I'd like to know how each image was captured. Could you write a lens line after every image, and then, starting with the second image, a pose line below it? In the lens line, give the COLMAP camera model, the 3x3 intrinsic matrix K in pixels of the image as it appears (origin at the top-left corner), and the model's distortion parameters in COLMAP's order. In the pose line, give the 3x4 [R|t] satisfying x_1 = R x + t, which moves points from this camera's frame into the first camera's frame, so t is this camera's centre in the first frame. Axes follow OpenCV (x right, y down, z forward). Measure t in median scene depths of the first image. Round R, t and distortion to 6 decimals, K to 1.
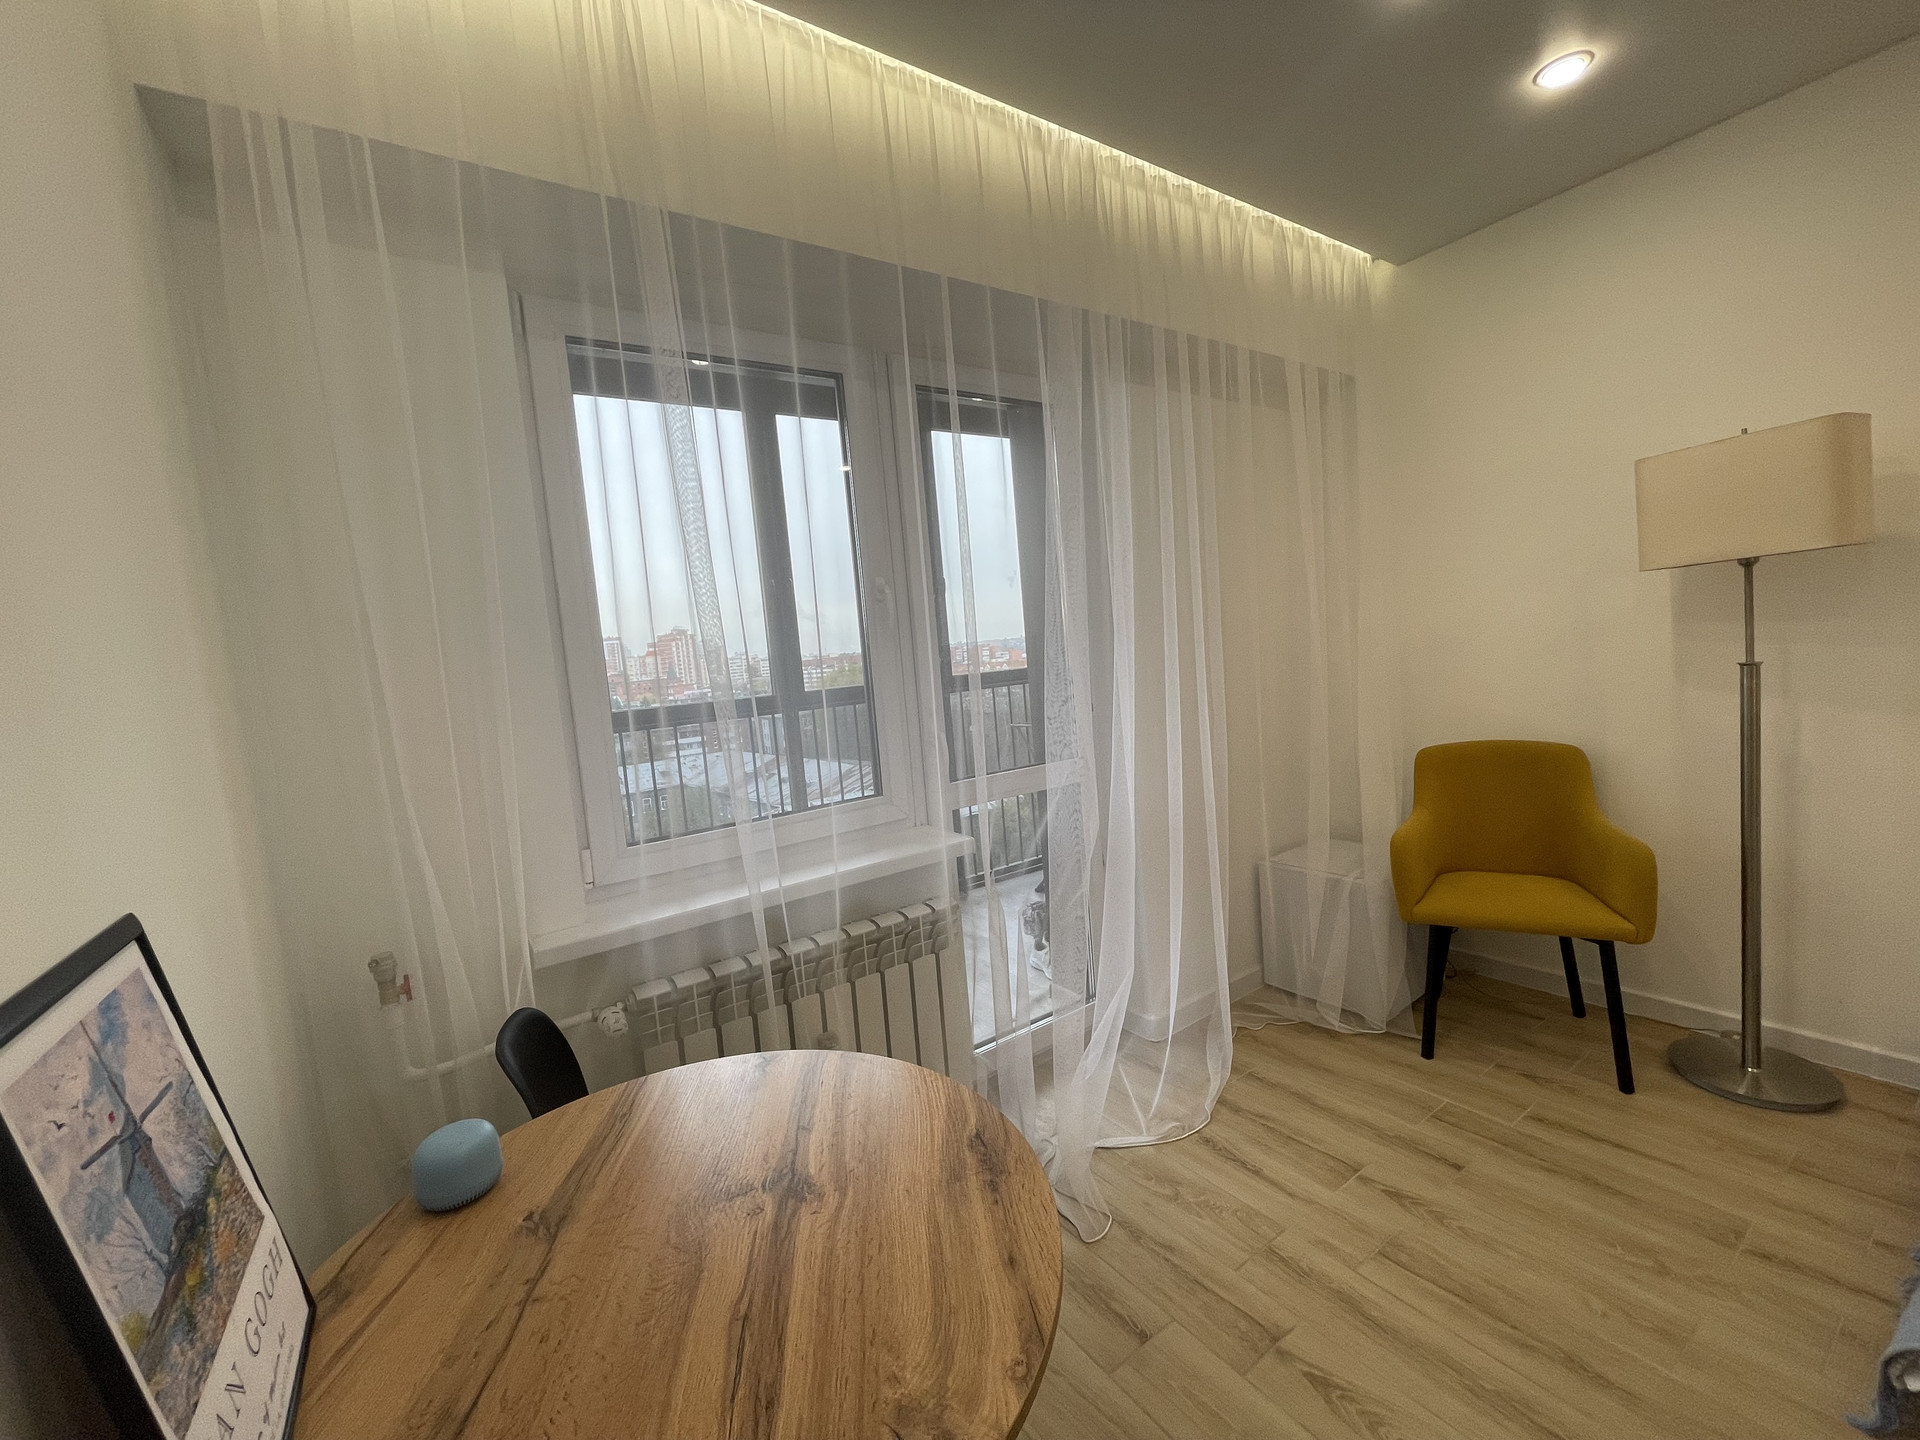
lens RADIAL K [[779.4, 0, 961.5], [0, 779.4, 722.6], [0, 0, 1]] dist [-0.010405, 0.002071]
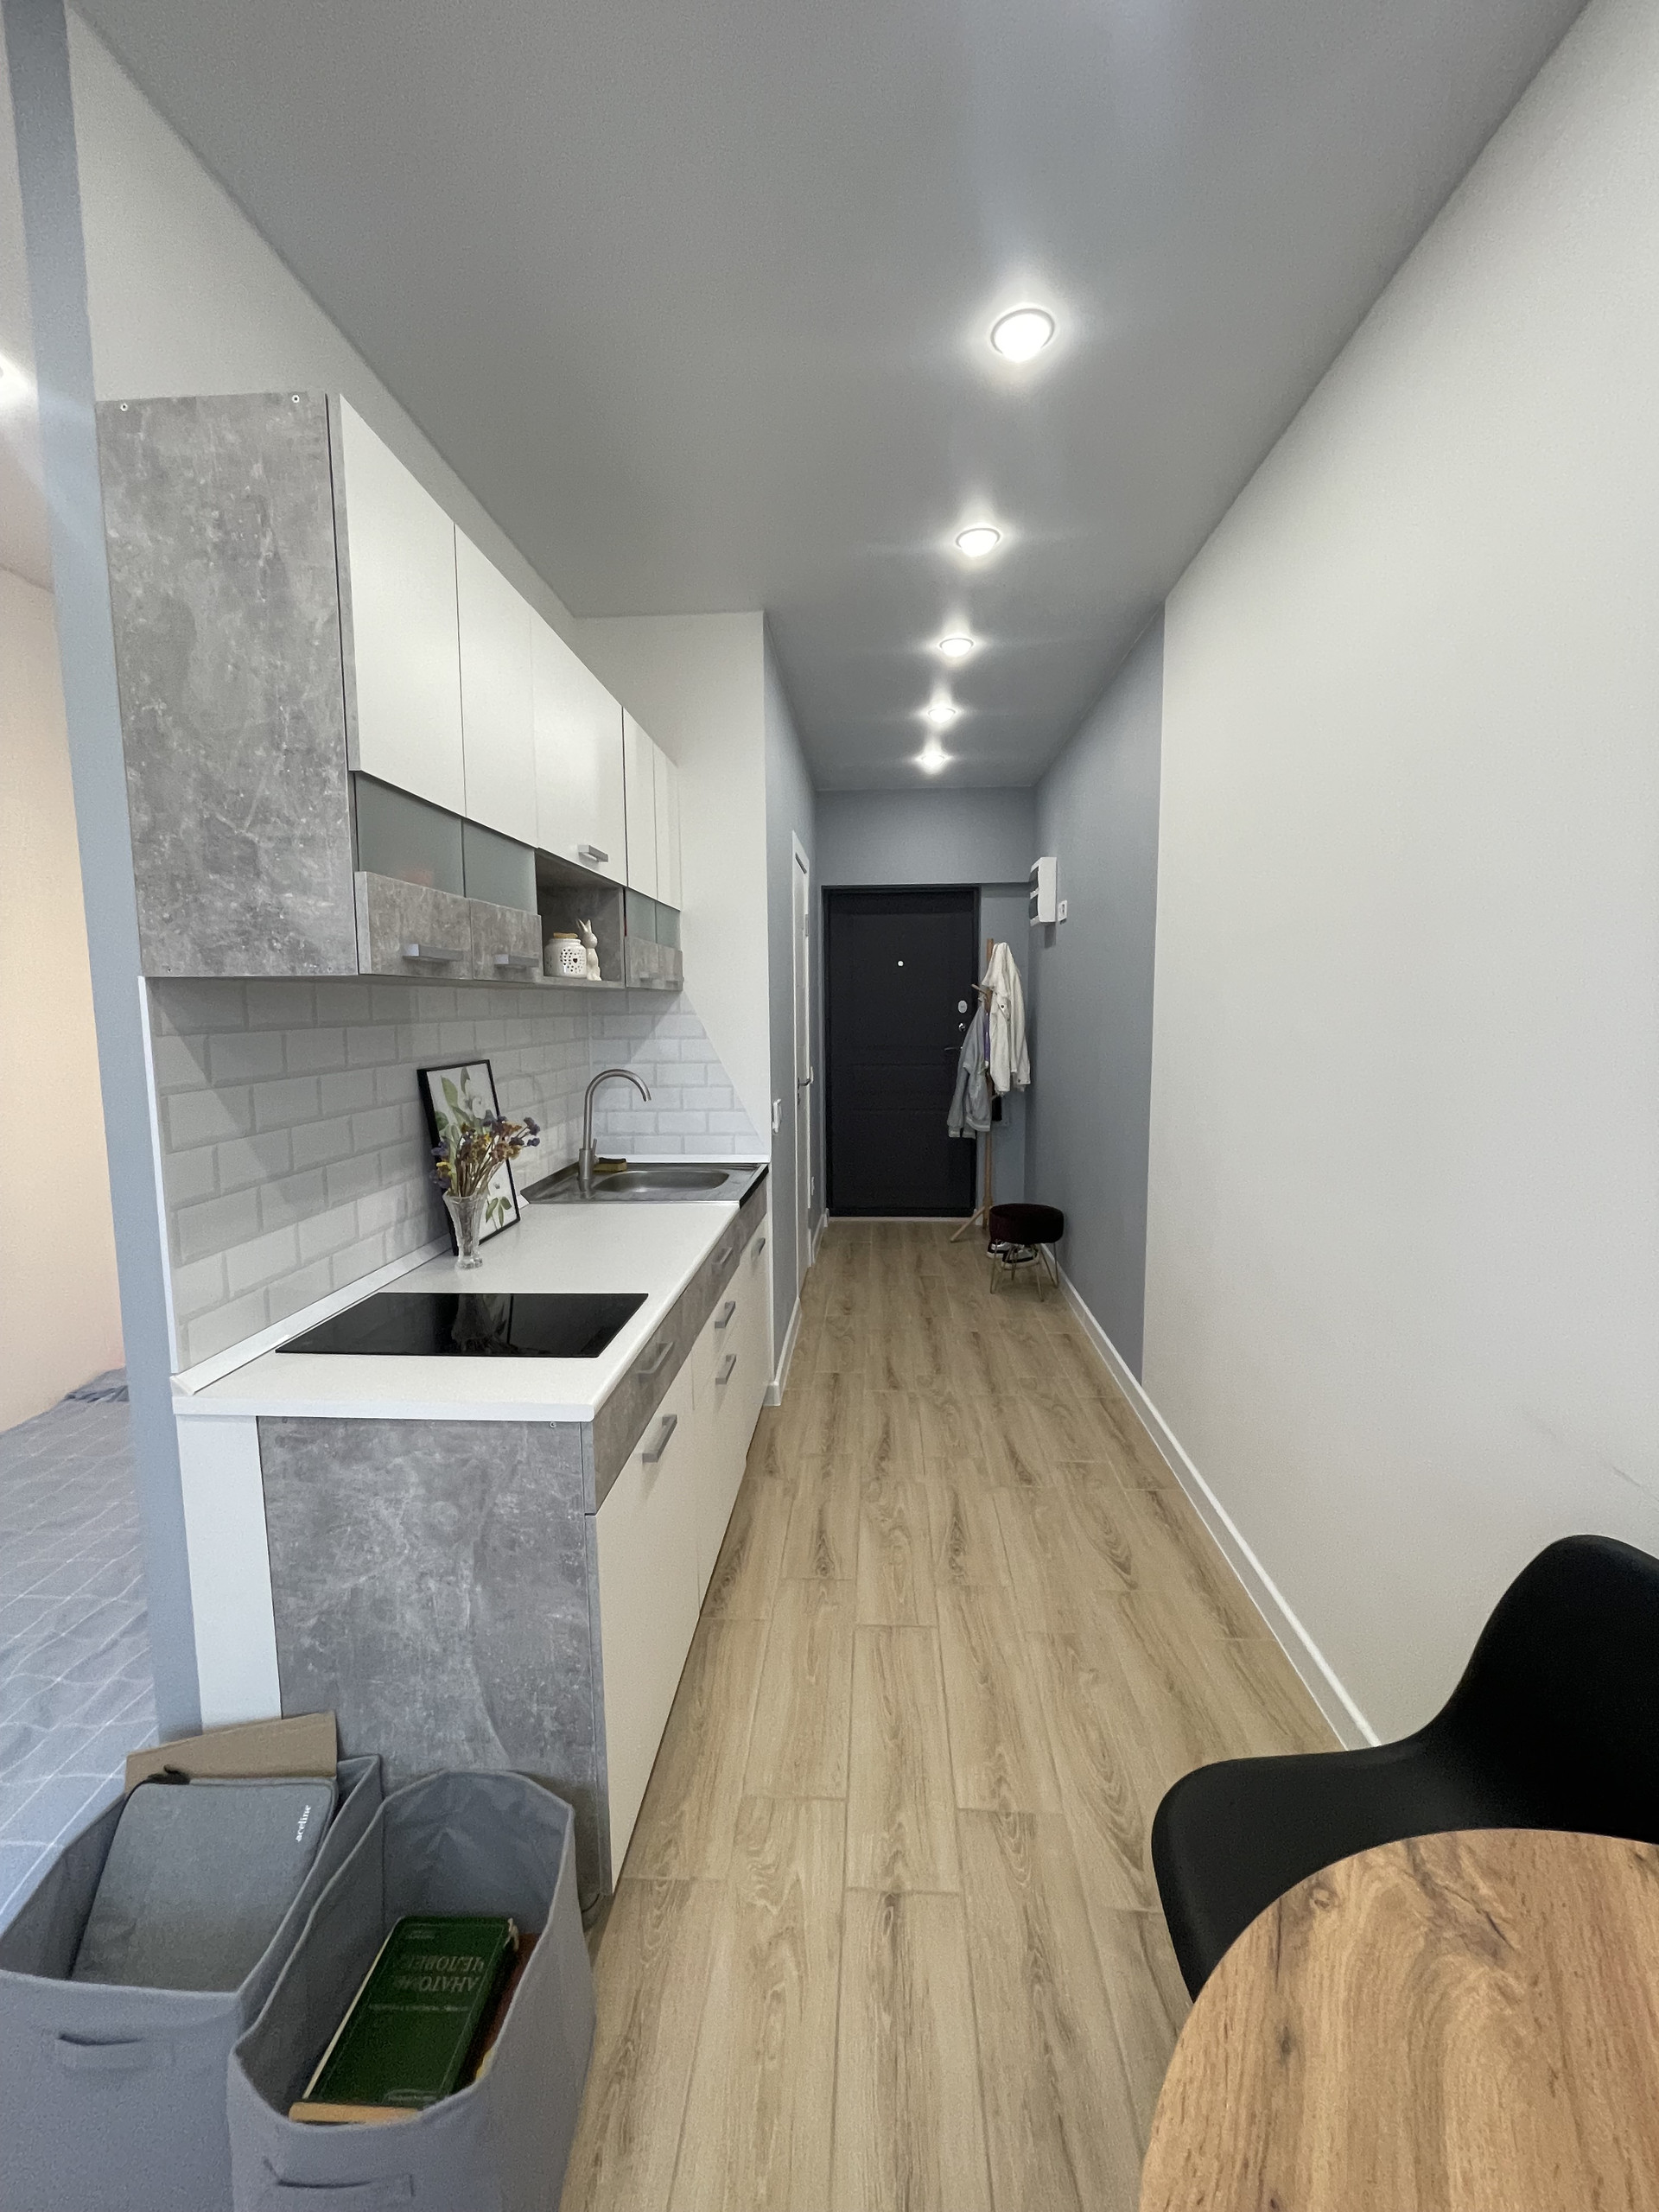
lens RADIAL K [[897.9, 0, 823.1], [0, 897.9, 1106.0], [0, 0, 1]] dist [-0.010405, 0.002071]
pose [[-0.783614, 0.020105, 0.620923, -0.041614], [0.130608, 0.982470, 0.133018, -0.075936], [-0.607364, 0.185332, -0.772503, 0.668205]]
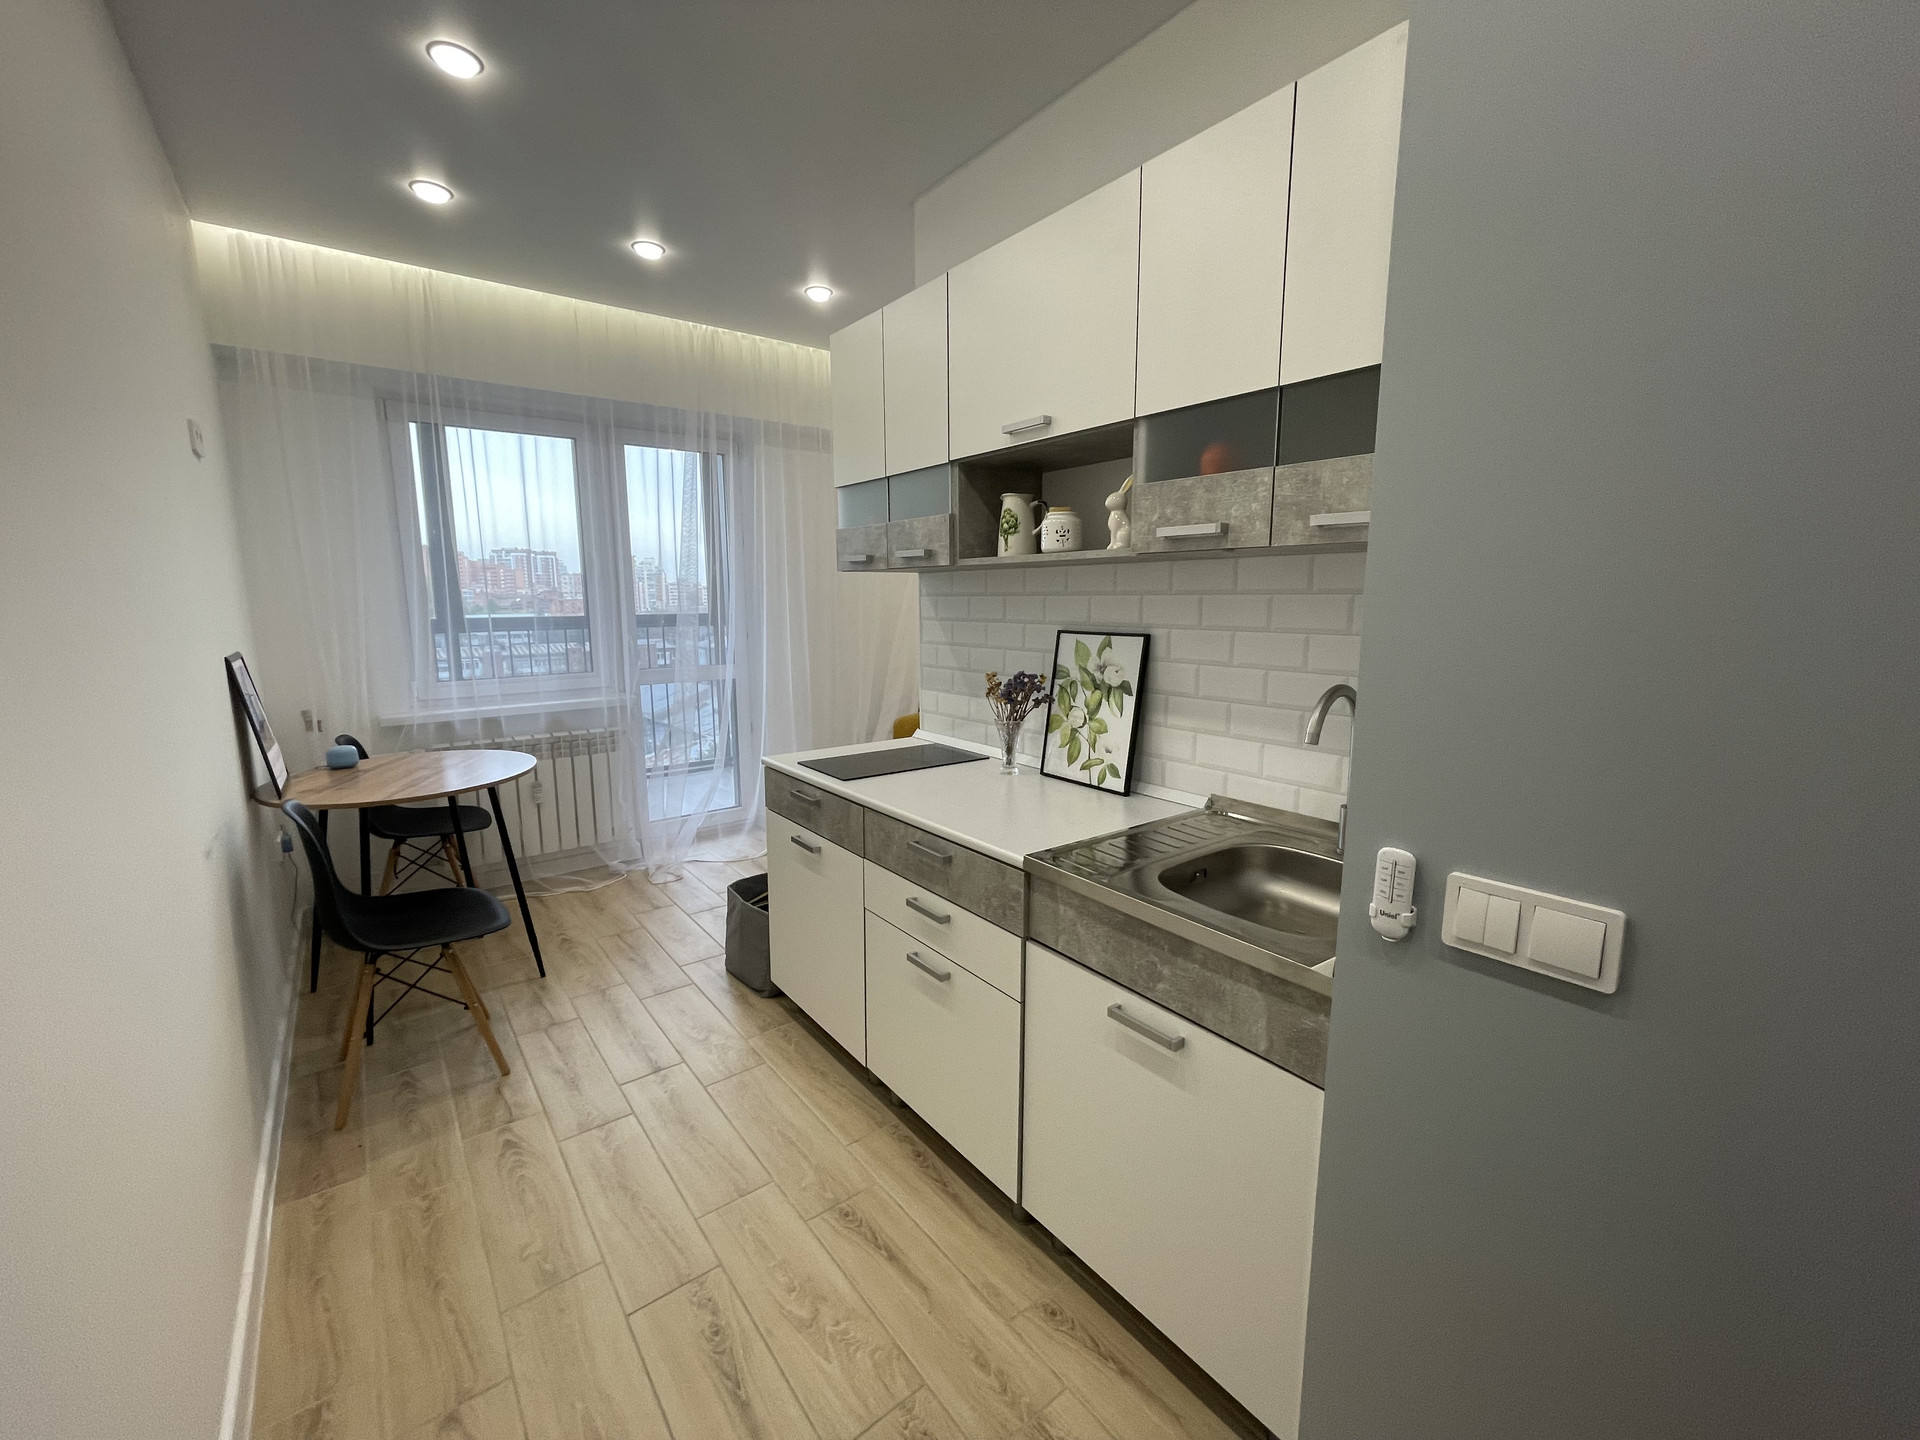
lens RADIAL K [[779.4, 0, 966.5], [0, 779.4, 725.4], [0, 0, 1]] dist [-0.010405, 0.002071]
pose [[0.994297, 0.069172, 0.081172, 0.752497], [-0.074659, 0.994981, 0.066621, 0.036788], [-0.076156, -0.072301, 0.994471, -1.064458]]
